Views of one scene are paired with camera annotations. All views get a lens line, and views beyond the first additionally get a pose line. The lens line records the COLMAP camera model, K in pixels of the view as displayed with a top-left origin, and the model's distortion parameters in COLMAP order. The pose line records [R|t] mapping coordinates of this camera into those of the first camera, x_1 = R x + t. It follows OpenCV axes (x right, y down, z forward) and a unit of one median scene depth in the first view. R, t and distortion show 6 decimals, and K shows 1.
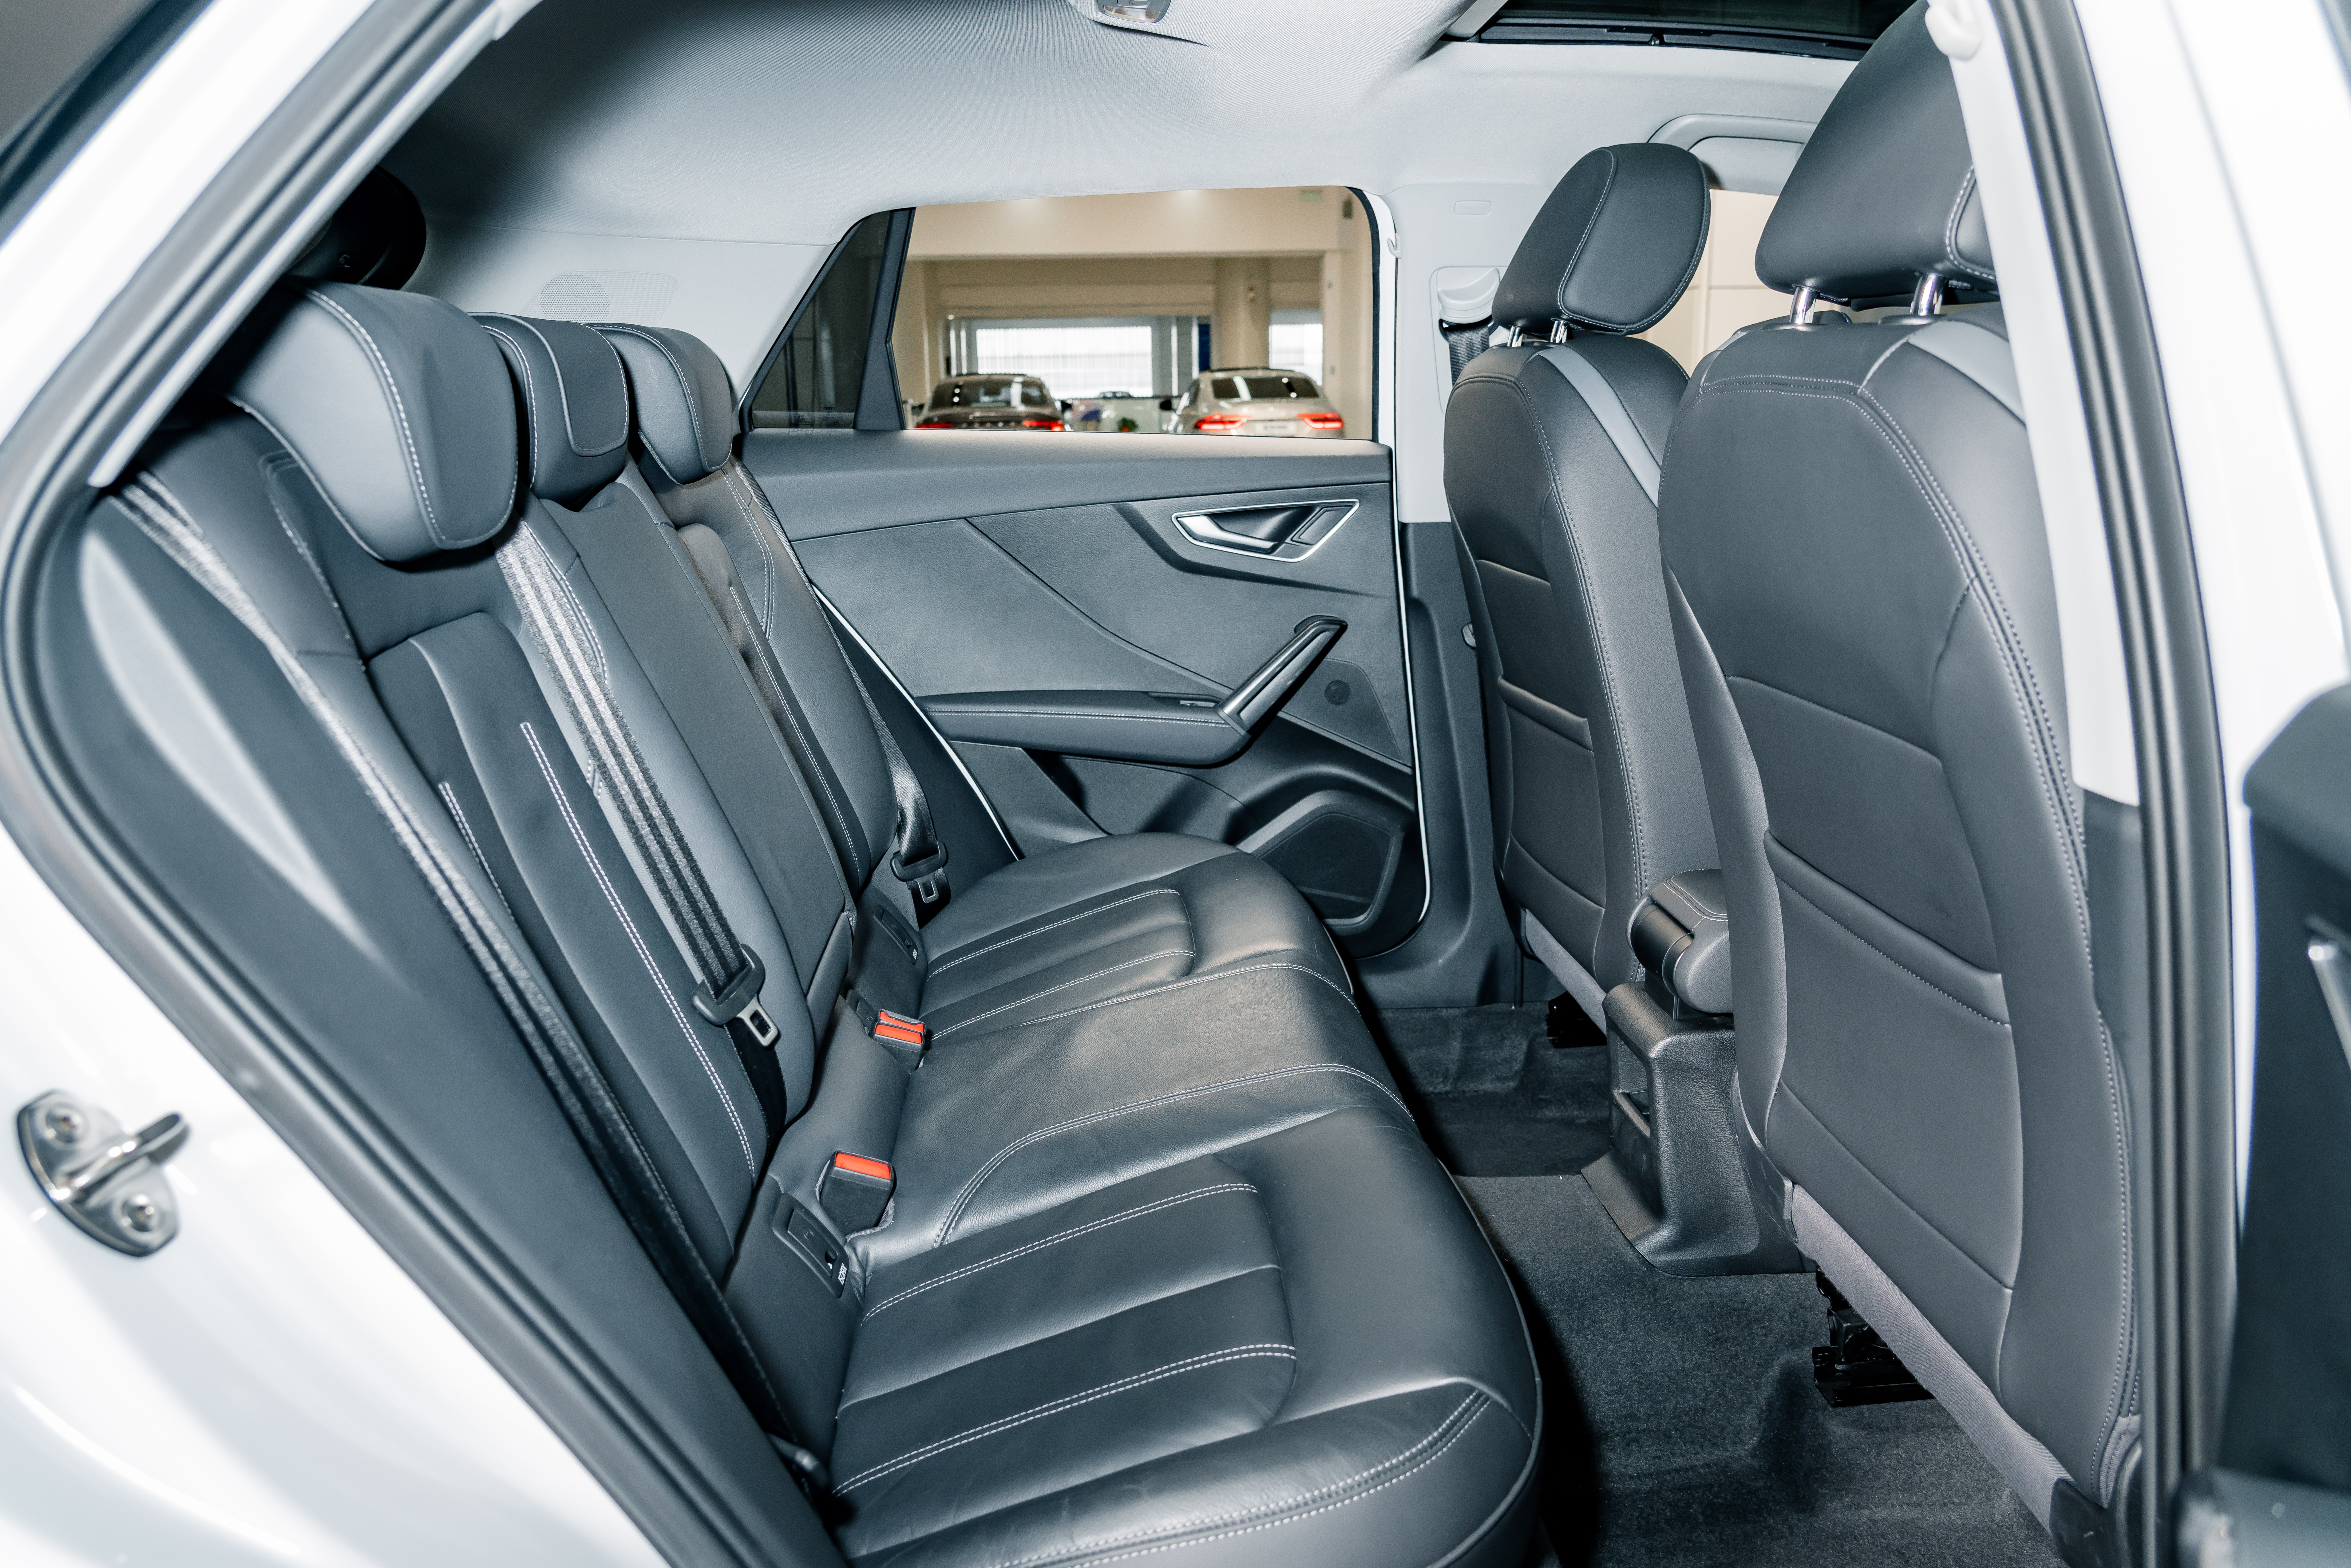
lens RADIAL K [[1637.3, 0, 1180.2], [0, 1637.3, 771.0], [0, 0, 1]] dist [-0.007874, 0.009761]
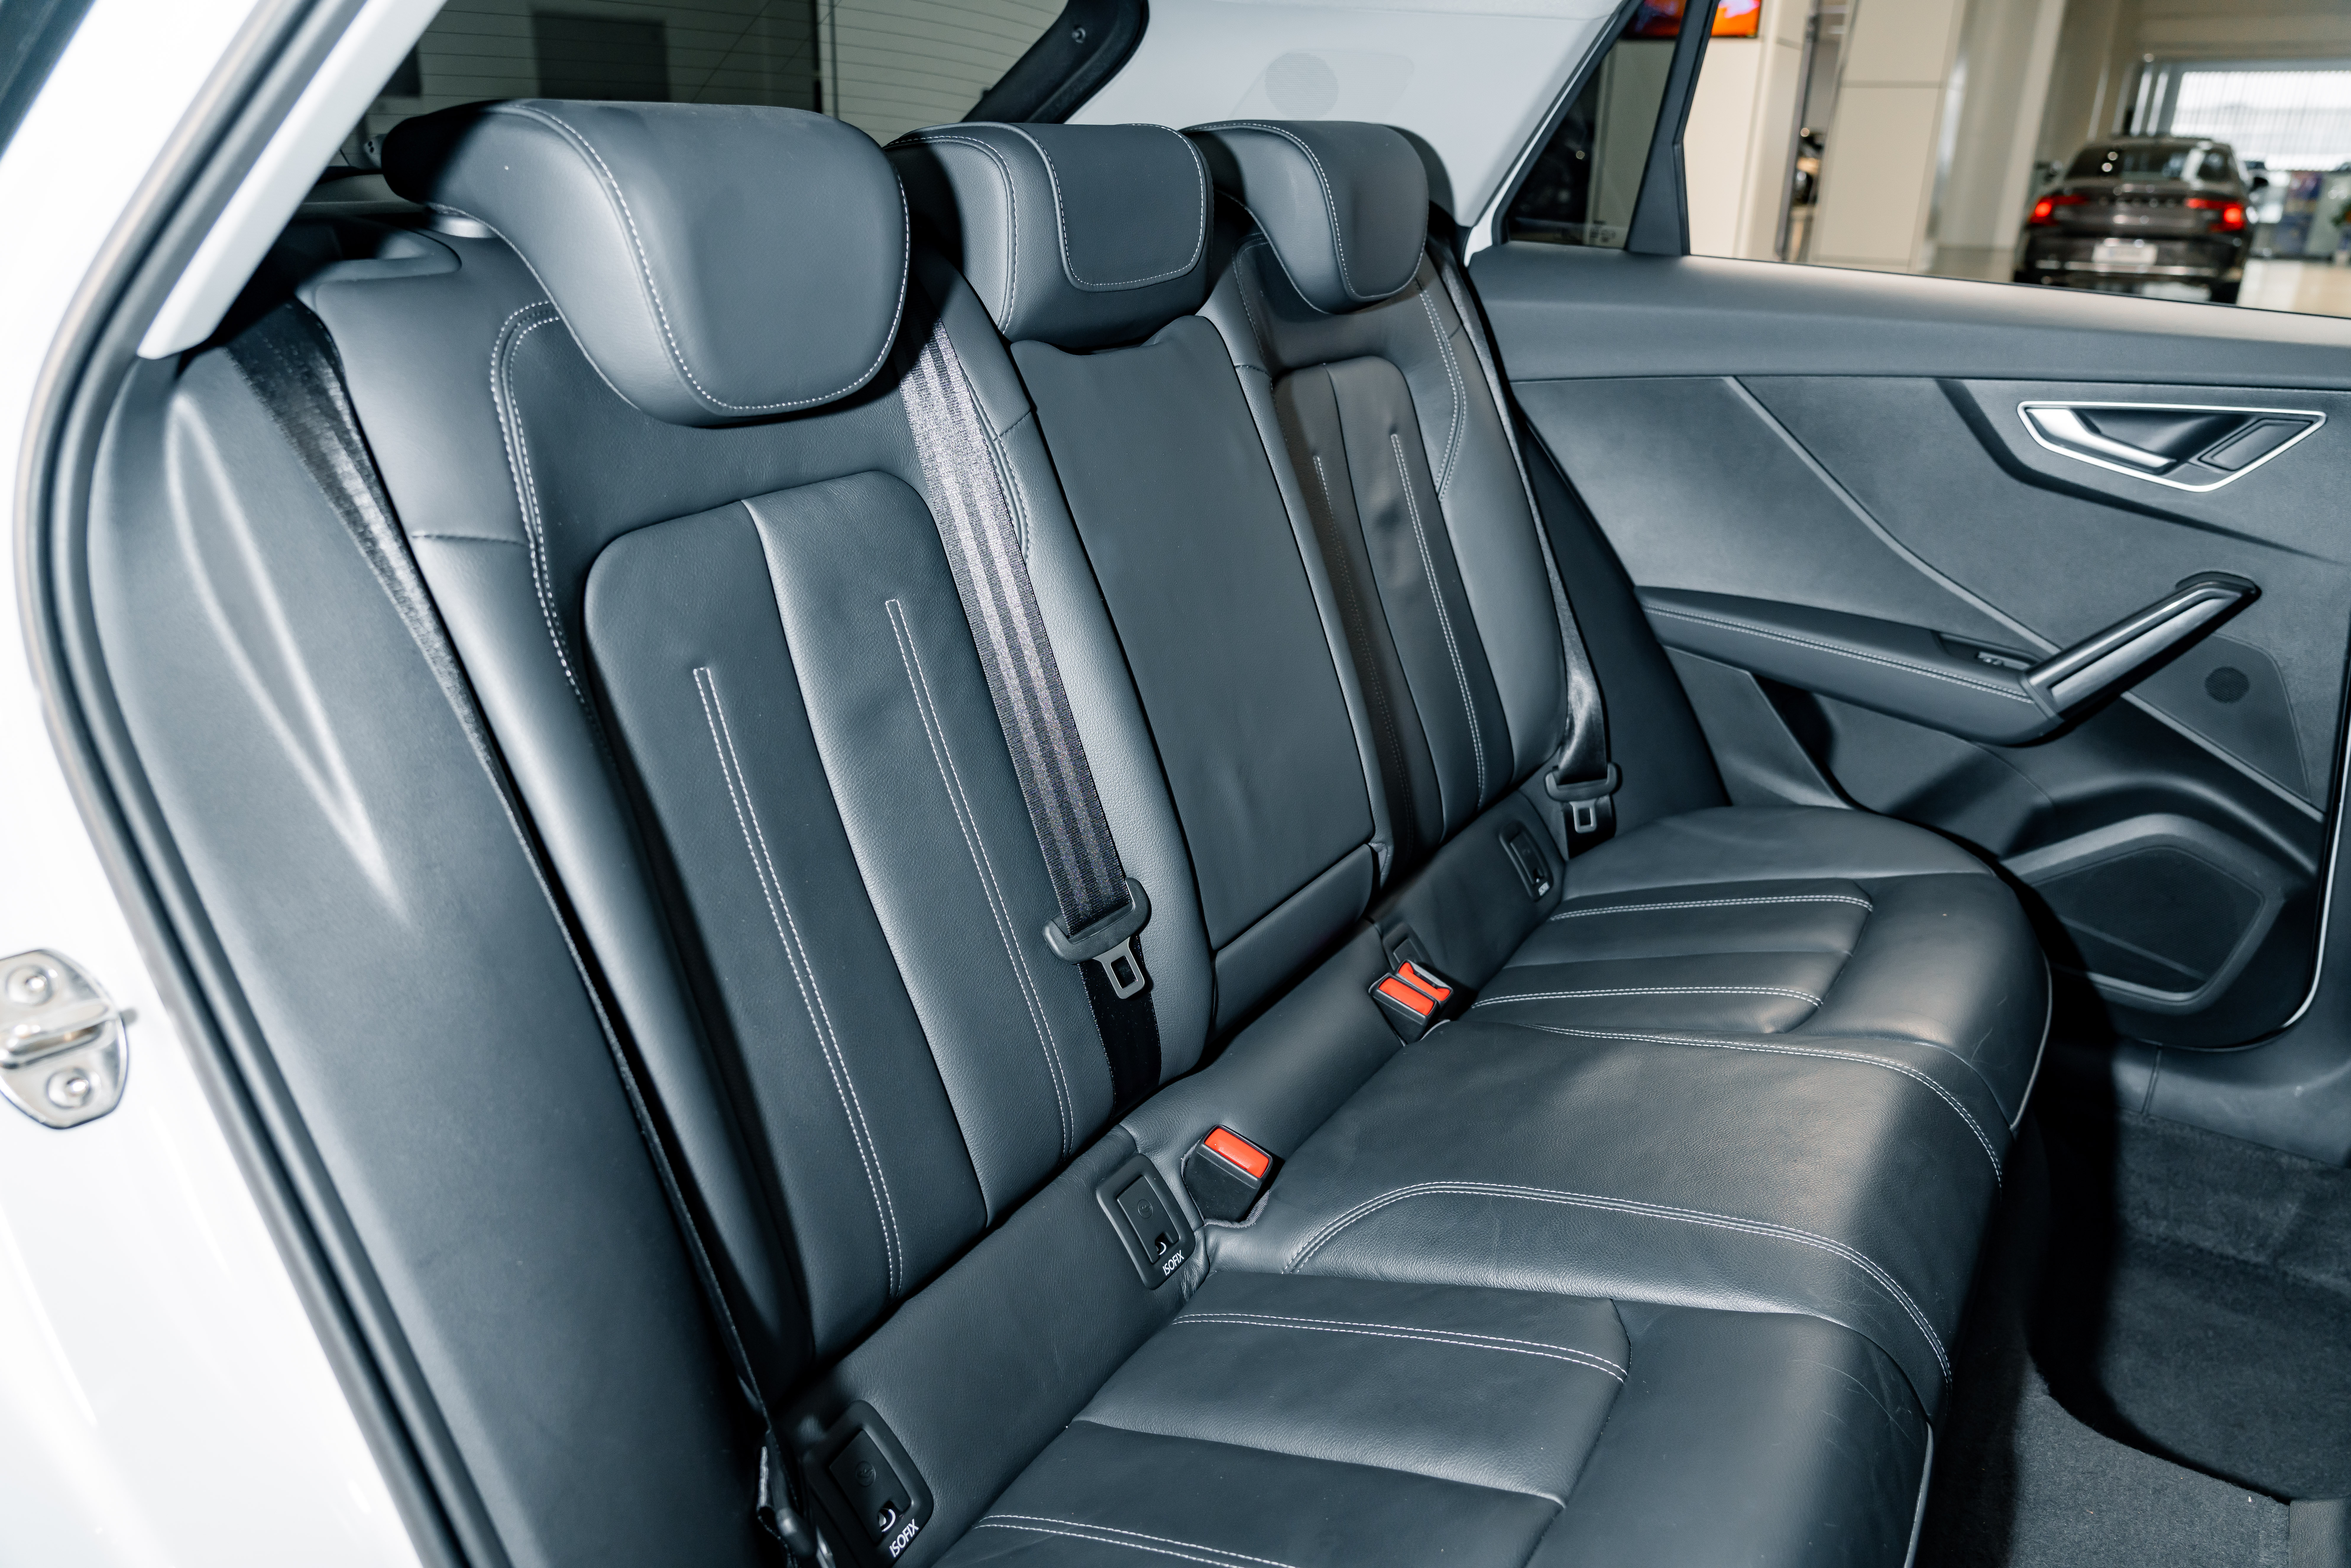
lens RADIAL K [[1732.5, 0, 1175.9], [0, 1732.5, 785.2], [0, 0, 1]] dist [-0.003758, 0.002245]
pose [[0.819127, 0.239726, -0.521116, 0.133424], [-0.170124, 0.969137, 0.178414, -0.066760], [0.547803, -0.057489, 0.834629, 0.141755]]
